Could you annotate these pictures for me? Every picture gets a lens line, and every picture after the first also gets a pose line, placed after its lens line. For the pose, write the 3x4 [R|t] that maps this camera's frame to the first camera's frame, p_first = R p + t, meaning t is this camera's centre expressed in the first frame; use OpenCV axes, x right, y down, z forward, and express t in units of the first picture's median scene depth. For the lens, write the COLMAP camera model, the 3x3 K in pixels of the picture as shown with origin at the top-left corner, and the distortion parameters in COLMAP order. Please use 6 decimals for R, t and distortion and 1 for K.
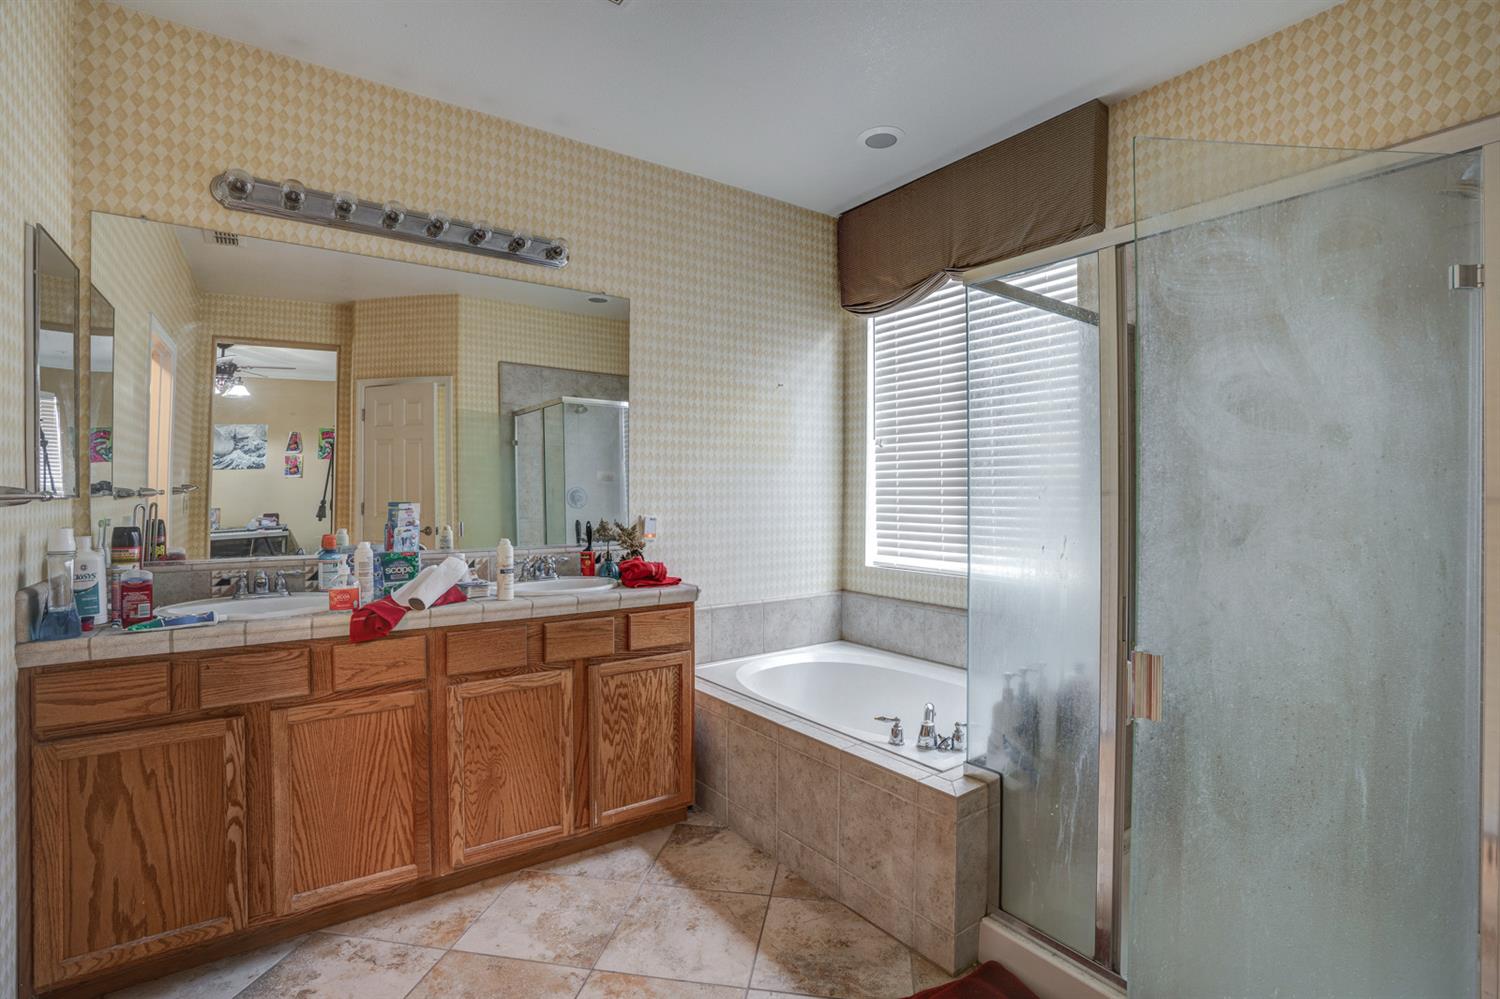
lens RADIAL K [[716.2, 0, 756.3], [0, 716.2, 492.8], [0, 0, 1]] dist [-0.046826, 0.022930]
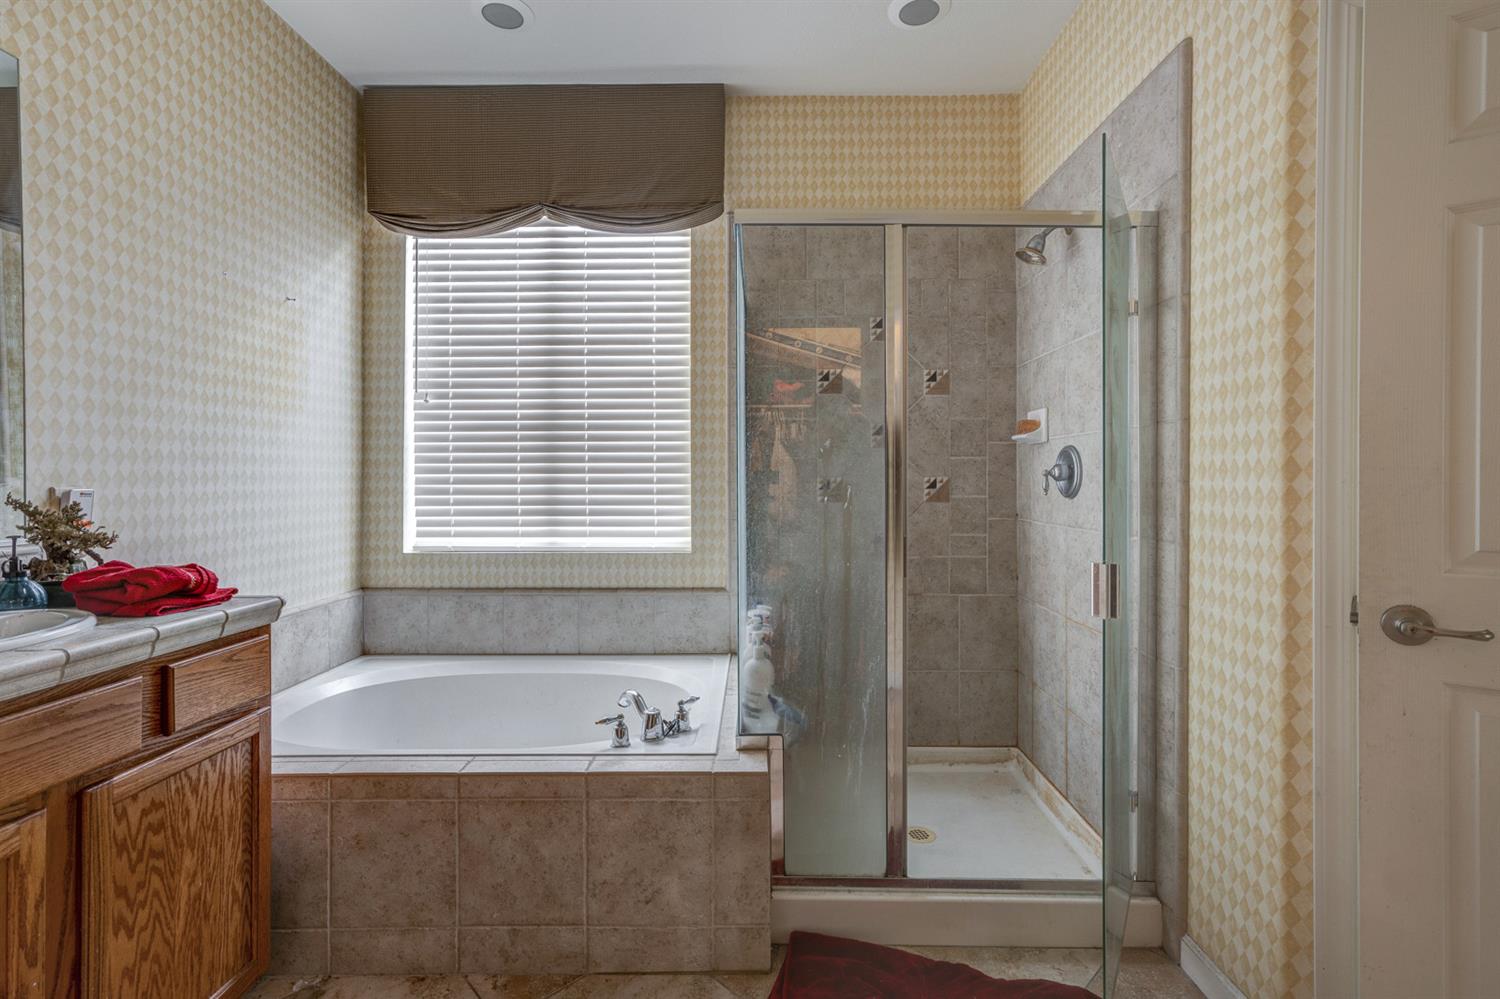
lens RADIAL K [[694.0, 0, 762.0], [0, 694.0, 477.8], [0, 0, 1]] dist [0.005198, 0.005780]
pose [[0.595065, -0.001085, 0.803677, -0.316591], [0.005023, 0.999985, -0.002369, 0.033586], [-0.803662, 0.005446, 0.595061, 0.326092]]
